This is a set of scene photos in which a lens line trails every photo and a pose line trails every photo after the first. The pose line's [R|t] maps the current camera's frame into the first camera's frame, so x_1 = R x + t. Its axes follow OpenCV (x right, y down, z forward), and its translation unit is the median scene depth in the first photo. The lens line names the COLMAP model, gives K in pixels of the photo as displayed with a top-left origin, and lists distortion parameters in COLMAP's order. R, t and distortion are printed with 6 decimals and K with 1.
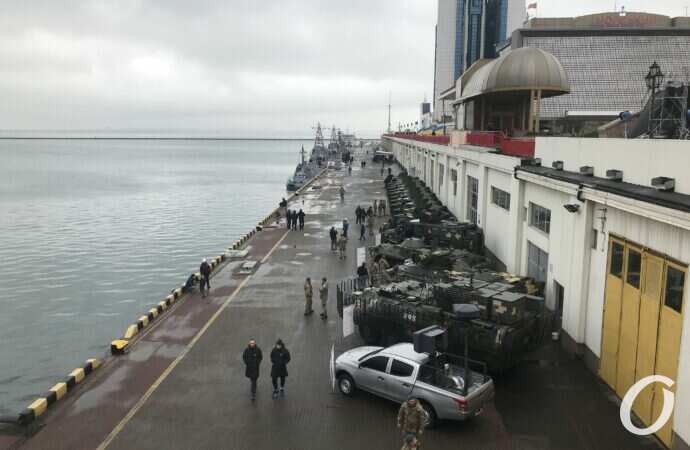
lens RADIAL K [[561.4, 0, 345.0], [0, 561.4, 225.0], [0, 0, 1]] dist [0.002896, -0.001141]
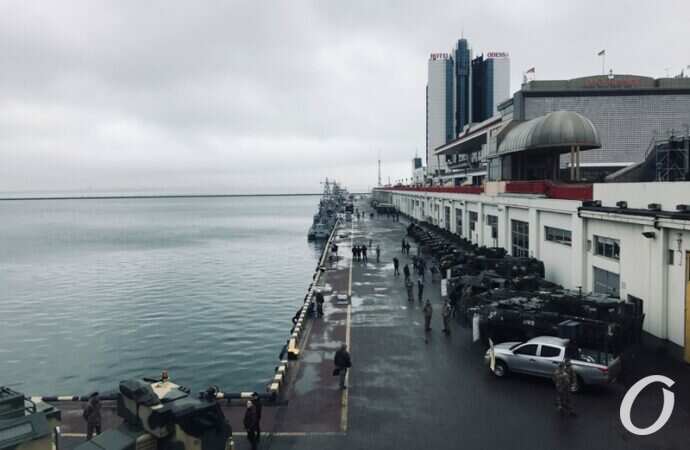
lens RADIAL K [[559.2, 0, 345.0], [0, 559.2, 225.0], [0, 0, 1]] dist [0.006499, 0.003013]
pose [[0.999395, -0.017432, 0.030093, -0.169031], [0.020244, 0.995192, -0.095829, 0.028538], [-0.028278, 0.096380, 0.994943, -0.140447]]
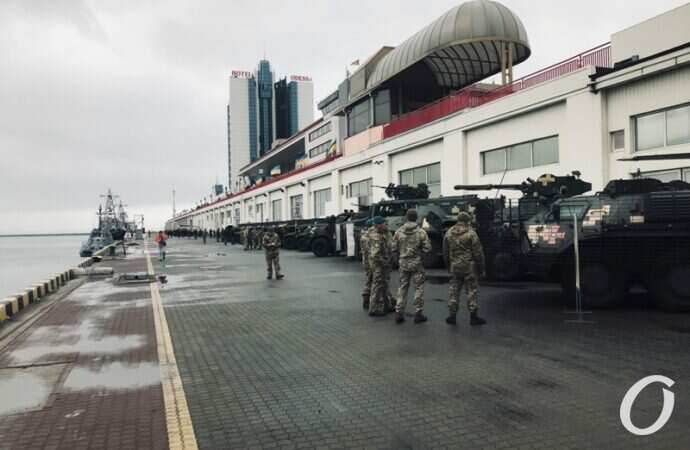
lens RADIAL K [[555.8, 0, 345.0], [0, 555.8, 225.0], [0, 0, 1]] dist [0.075474, 0.001962]
pose [[0.923809, -0.018448, 0.382410, -0.164188], [0.082339, 0.985038, -0.151392, 0.106657], [-0.373896, 0.171344, 0.911506, 0.354803]]
